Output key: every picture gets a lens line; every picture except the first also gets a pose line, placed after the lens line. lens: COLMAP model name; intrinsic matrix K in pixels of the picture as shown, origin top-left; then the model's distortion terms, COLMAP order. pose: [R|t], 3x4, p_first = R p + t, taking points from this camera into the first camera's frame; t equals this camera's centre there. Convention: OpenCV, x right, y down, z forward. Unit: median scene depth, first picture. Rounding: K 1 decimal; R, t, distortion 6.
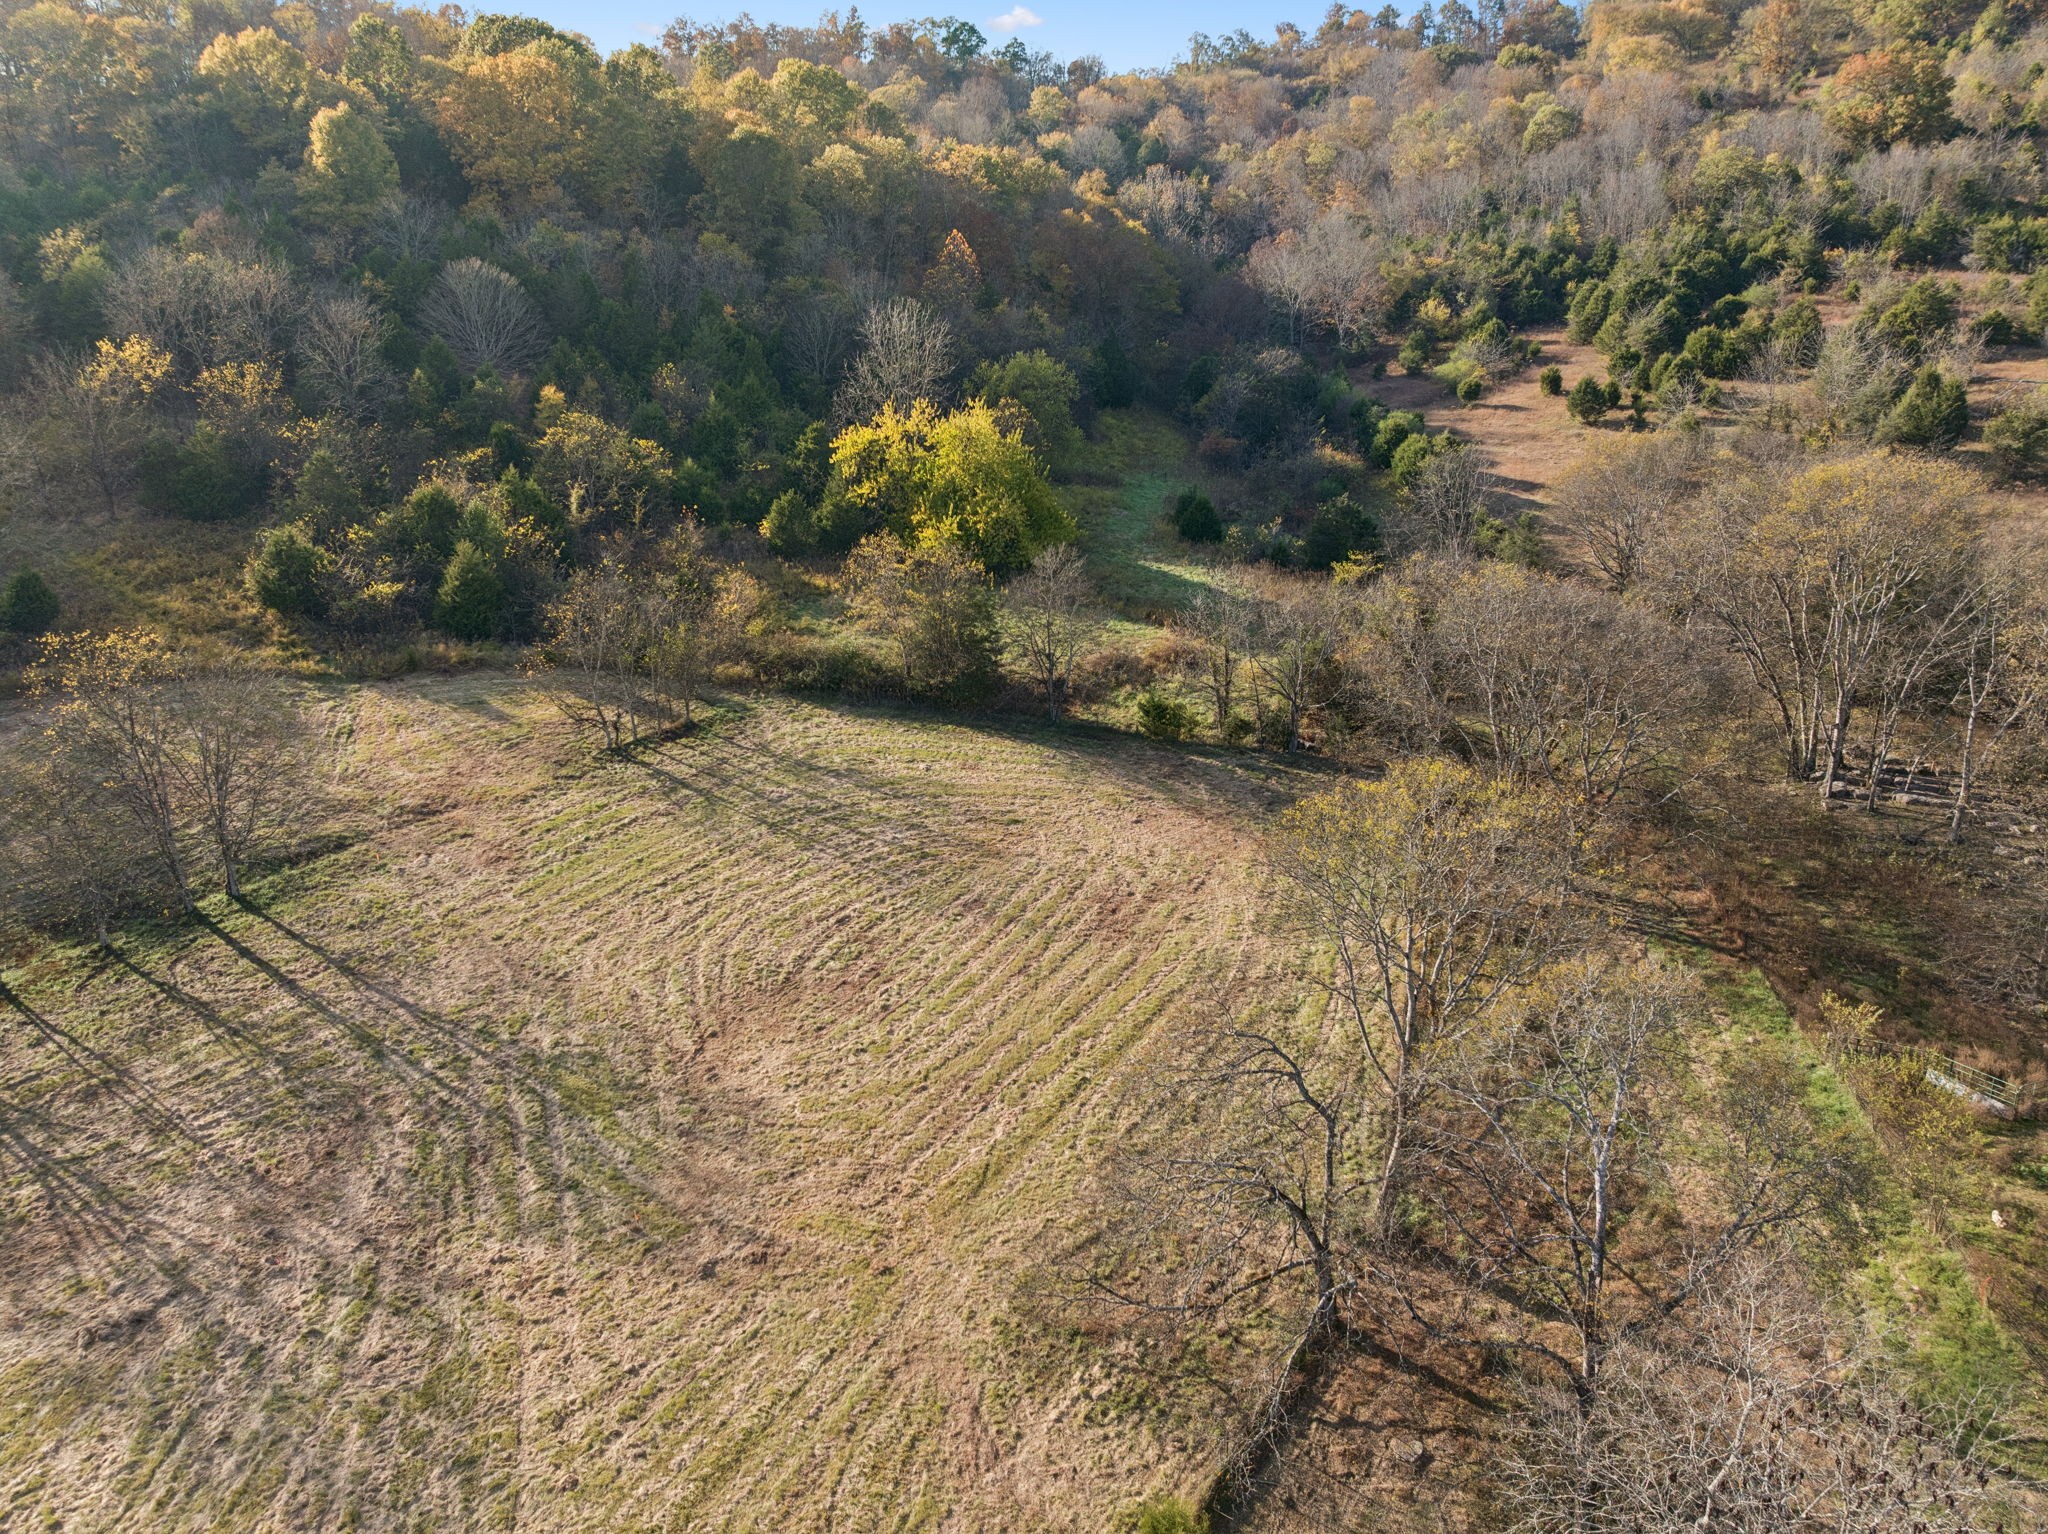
lens RADIAL K [[1443.8, 0, 1022.1], [0, 1443.8, 770.3], [0, 0, 1]] dist [-0.040769, 0.012907]
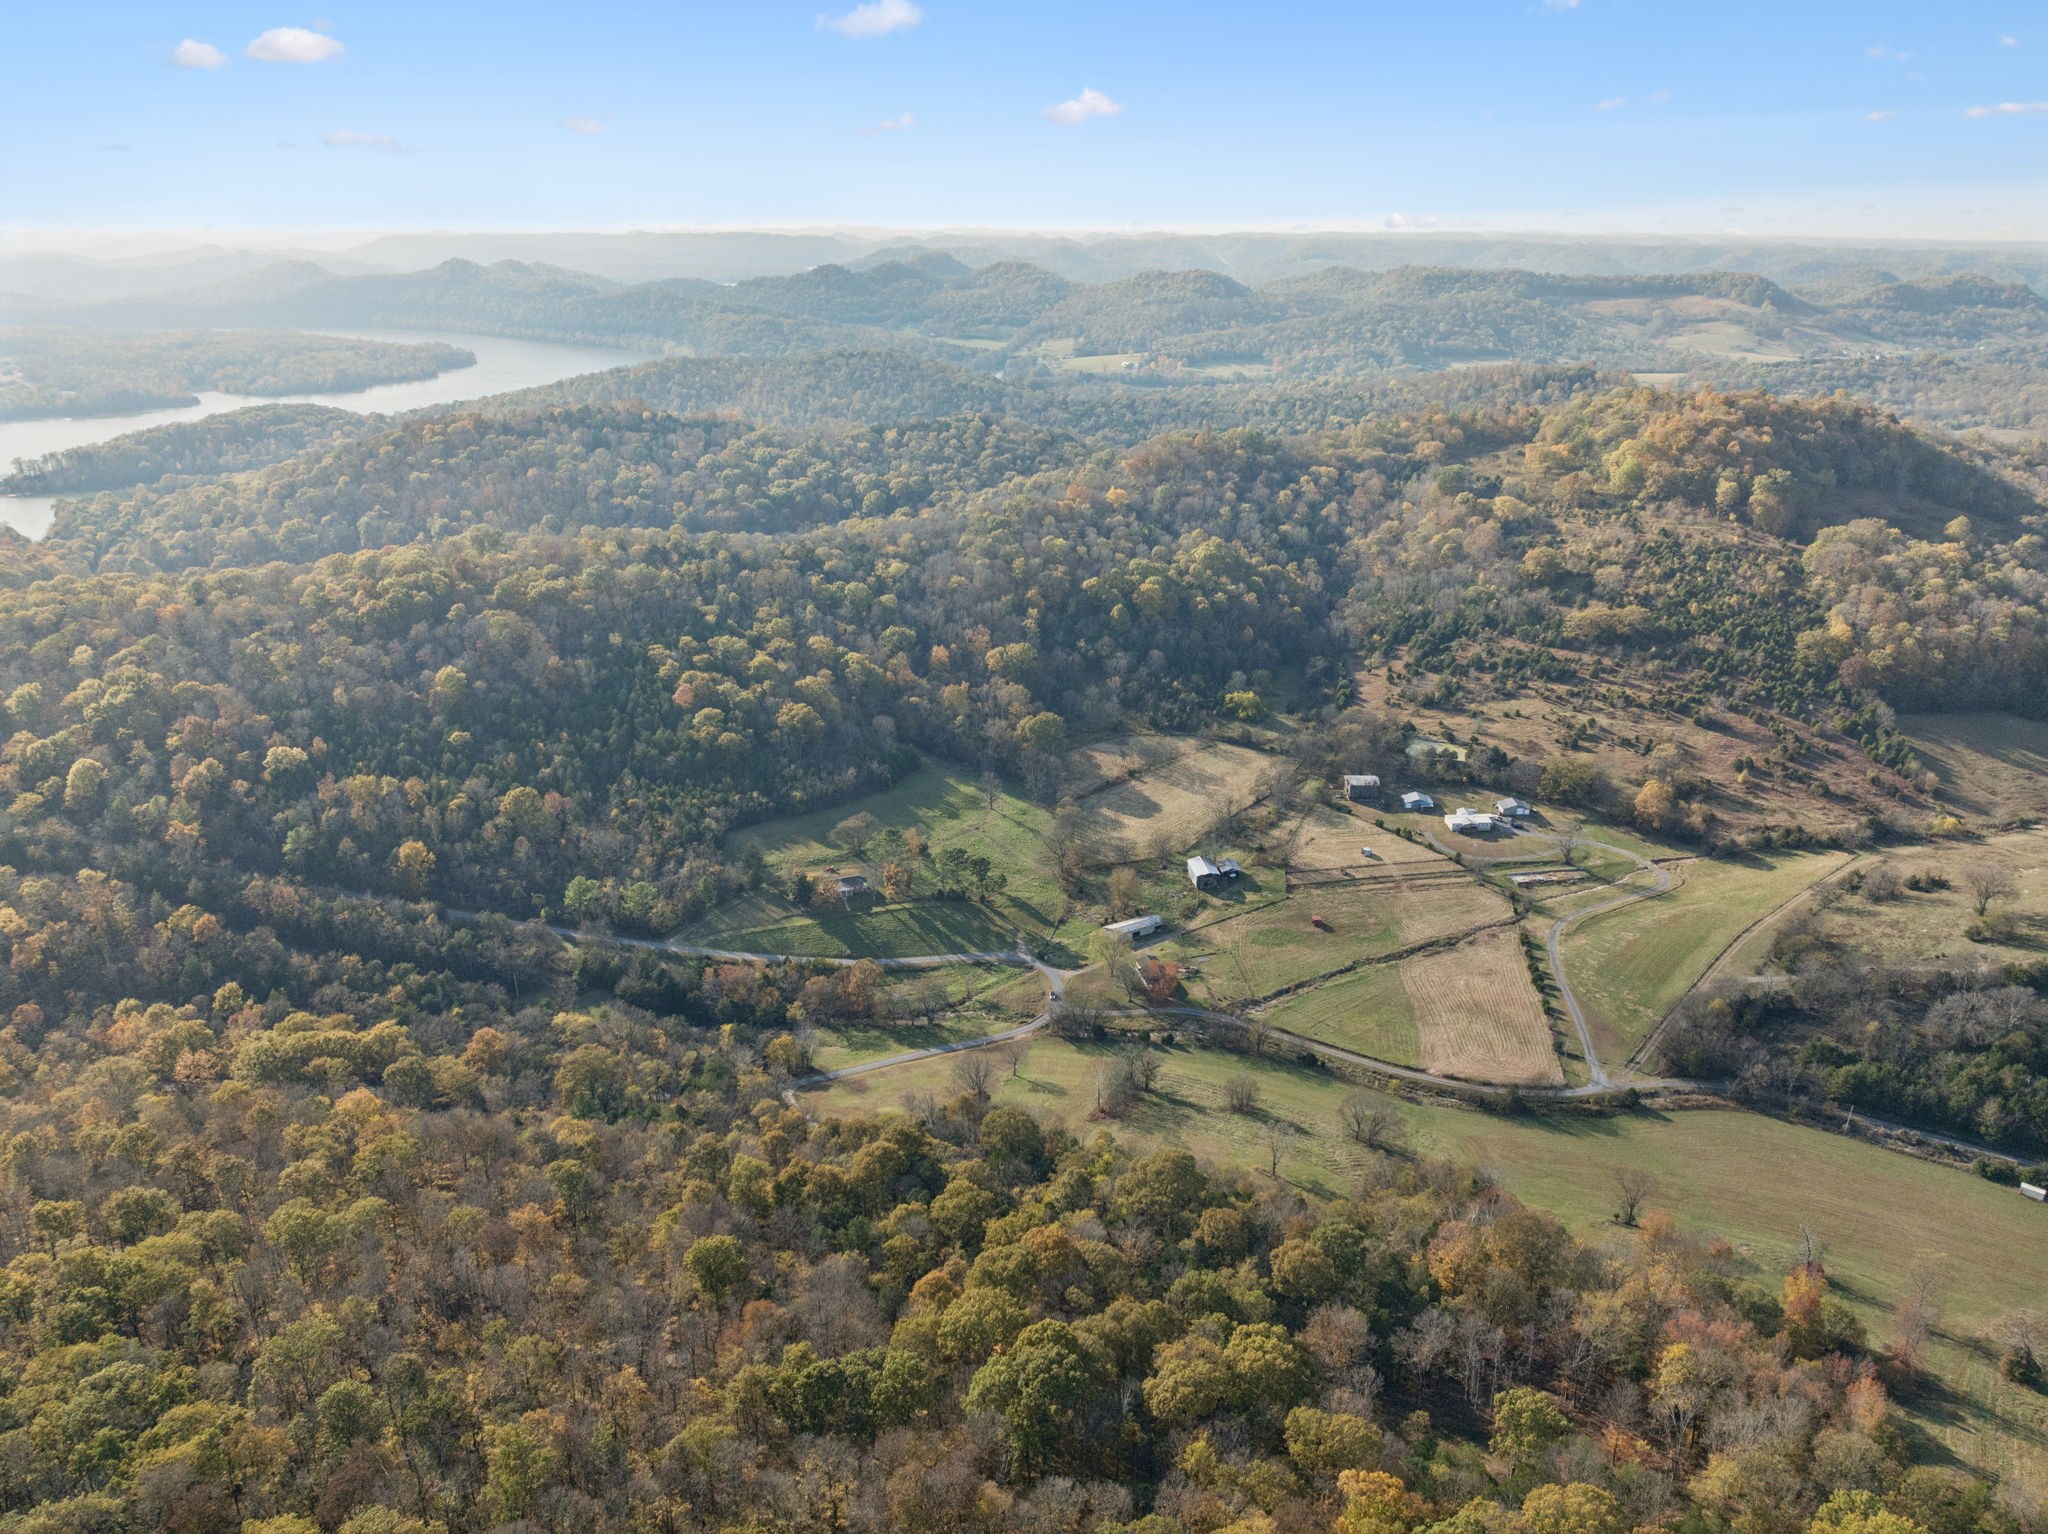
lens RADIAL K [[1451.0, 0, 1024.0], [0, 1451.0, 767.0], [0, 0, 1]] dist [-0.037278, 0.005780]
pose [[0.982986, 0.061639, -0.173028, 0.203048], [-0.058346, 0.998006, 0.024060, -0.062510], [0.174166, -0.013555, 0.984623, -9.851481]]
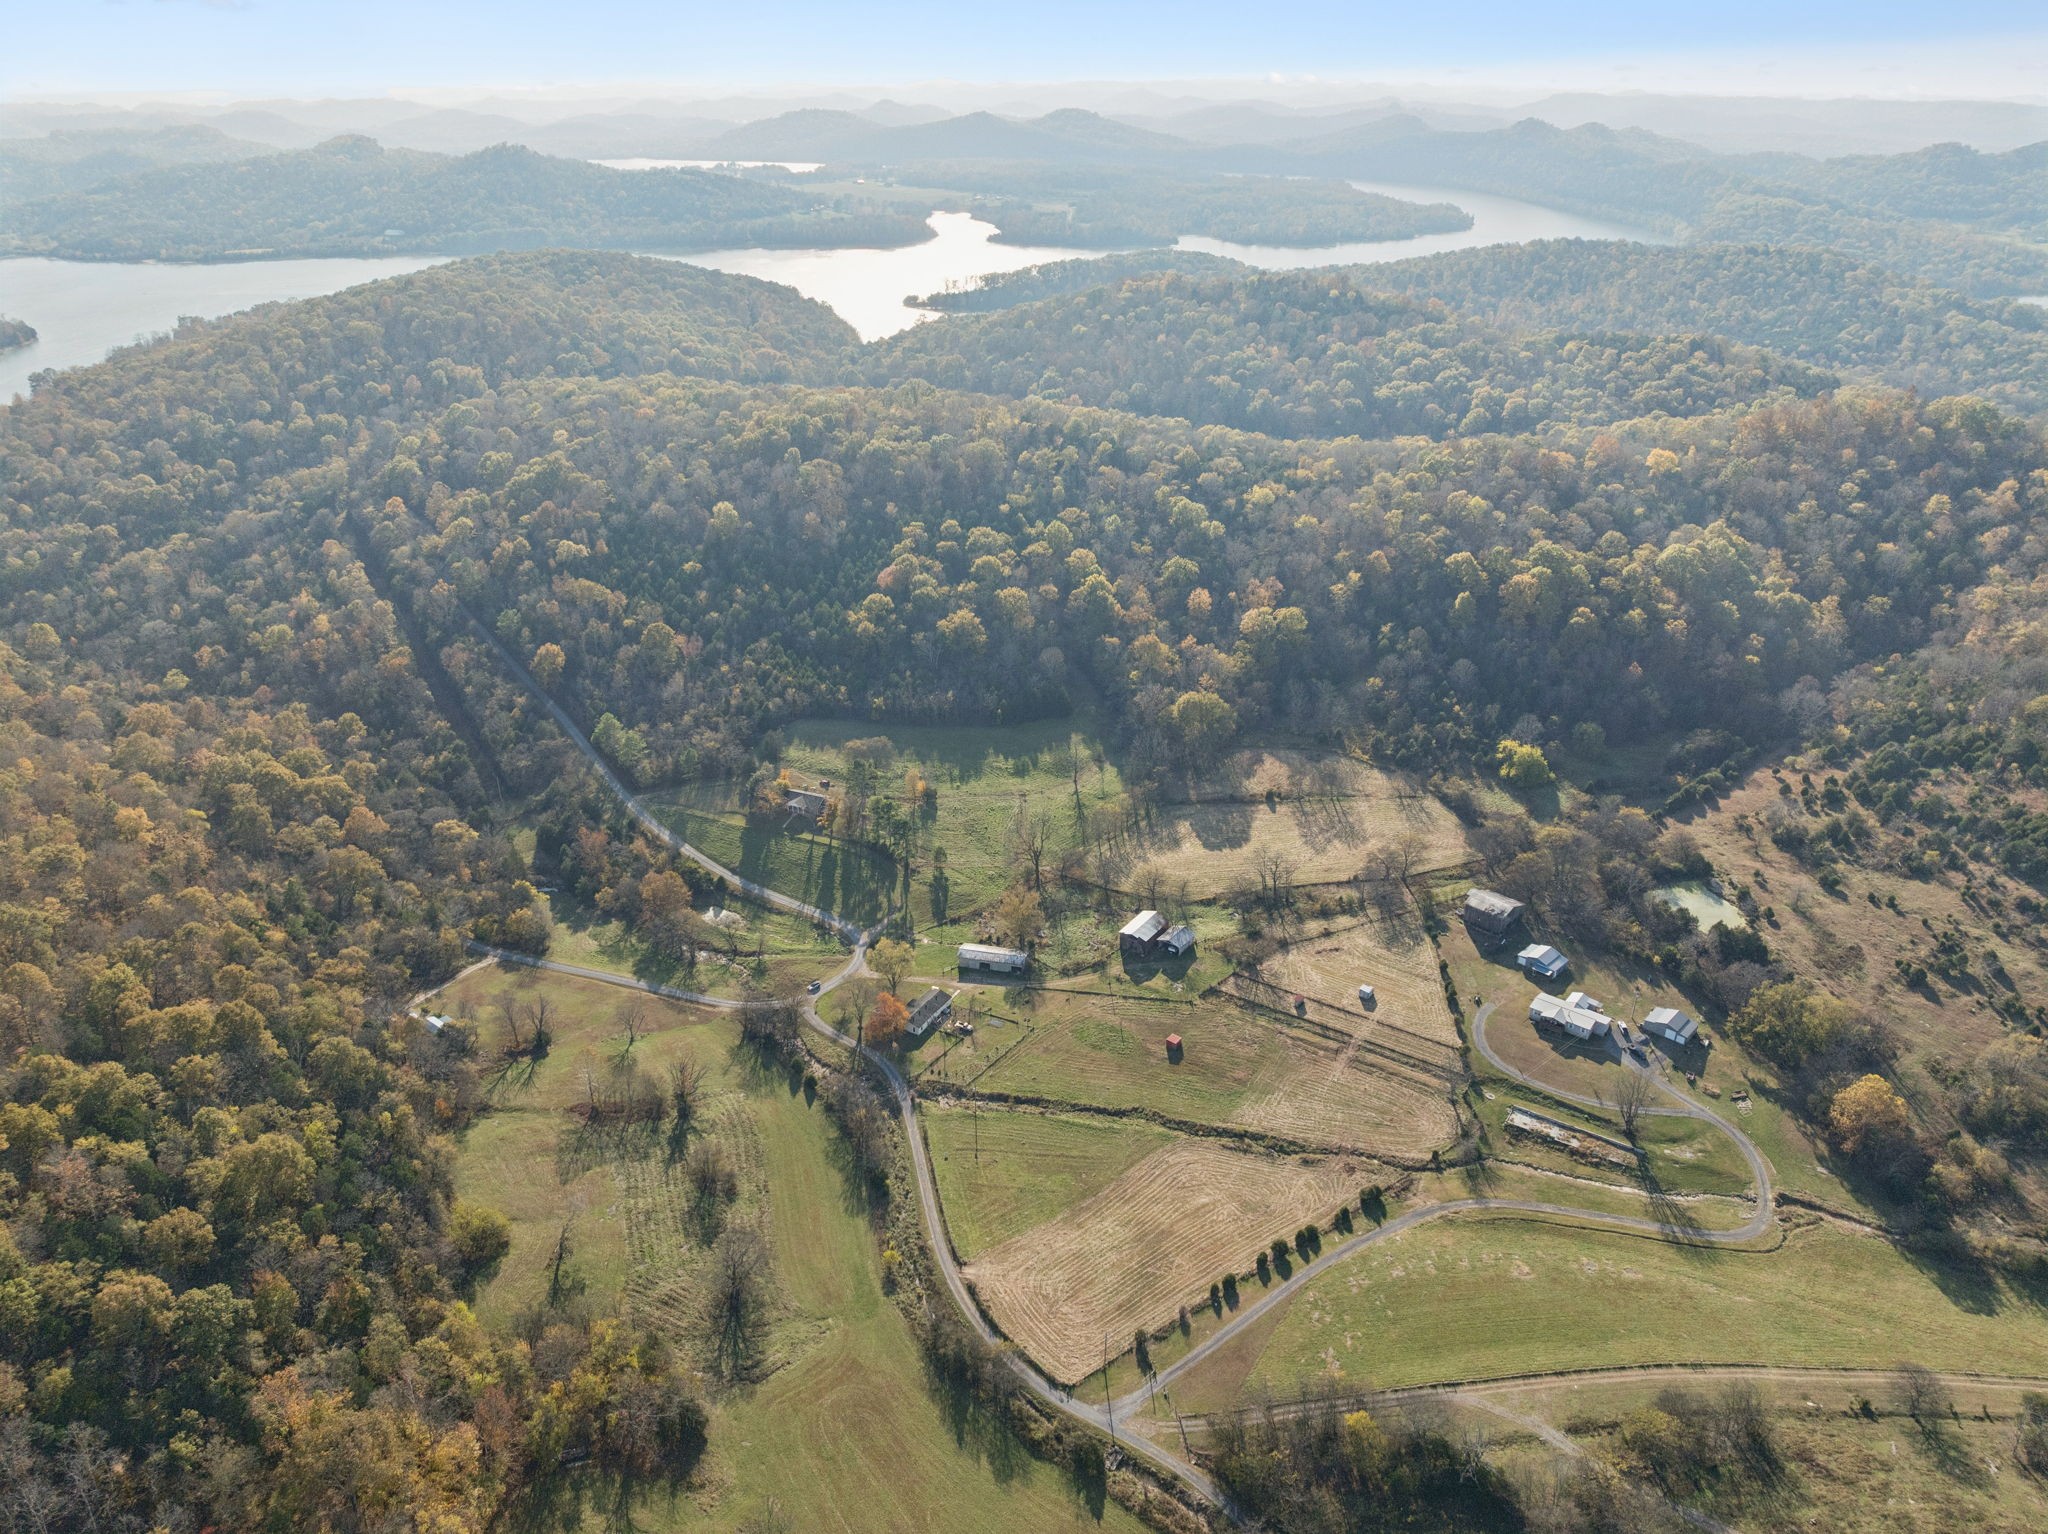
lens RADIAL K [[1443.8, 0, 1022.1], [0, 1443.8, 770.3], [0, 0, 1]] dist [-0.040769, 0.012907]
pose [[0.586051, 0.349735, -0.730910, 4.422552], [-0.270484, 0.934750, 0.230394, -1.500017], [0.763795, 0.062677, 0.642409, -5.749788]]
